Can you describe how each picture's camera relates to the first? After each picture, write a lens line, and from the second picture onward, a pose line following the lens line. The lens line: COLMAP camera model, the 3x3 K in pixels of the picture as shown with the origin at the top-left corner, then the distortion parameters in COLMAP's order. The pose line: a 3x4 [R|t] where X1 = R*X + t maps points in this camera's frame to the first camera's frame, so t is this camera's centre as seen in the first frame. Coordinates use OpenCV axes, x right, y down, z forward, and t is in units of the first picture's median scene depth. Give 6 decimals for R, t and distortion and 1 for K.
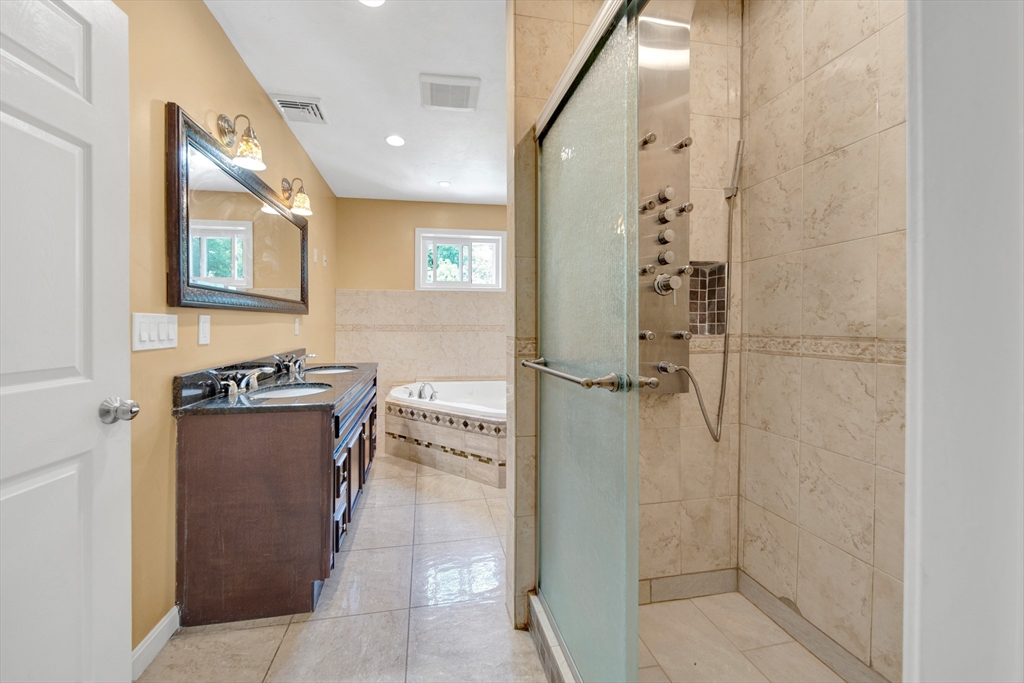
lens RADIAL K [[401.8, 0, 486.6], [0, 401.8, 326.0], [0, 0, 1]] dist [0.000608, 0.000060]
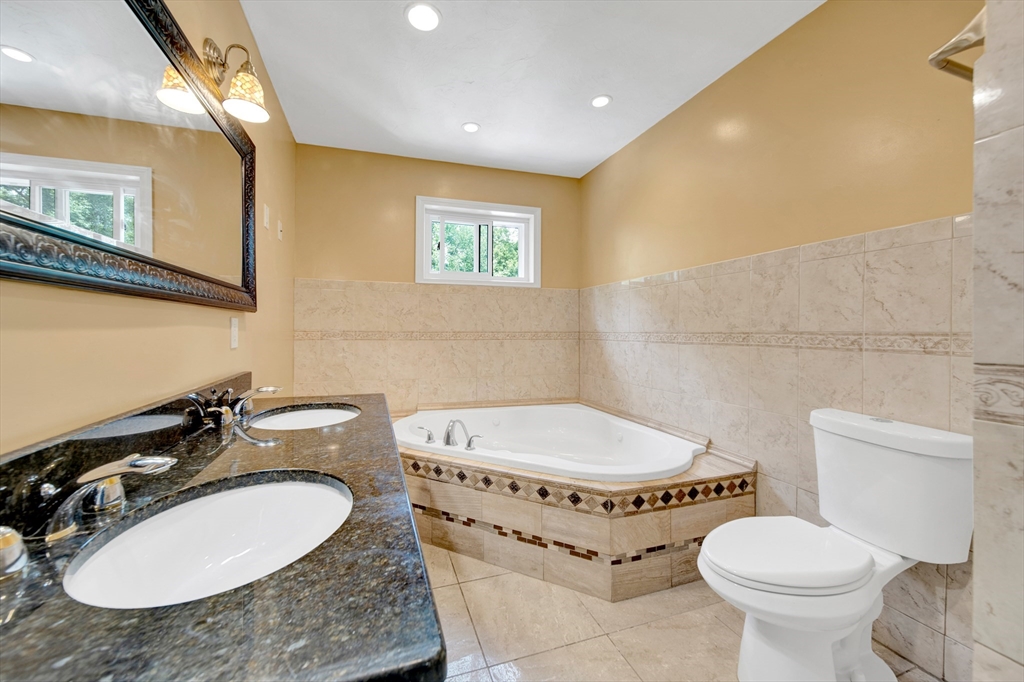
lens RADIAL K [[393.3, 0, 516.0], [0, 393.3, 334.0], [0, 0, 1]] dist [-0.002376, -0.000435]
pose [[0.980549, 0.000169, 0.196273, -0.197458], [-0.000844, 0.999994, 0.003357, -0.000197], [-0.196271, -0.003458, 0.980544, 0.392946]]
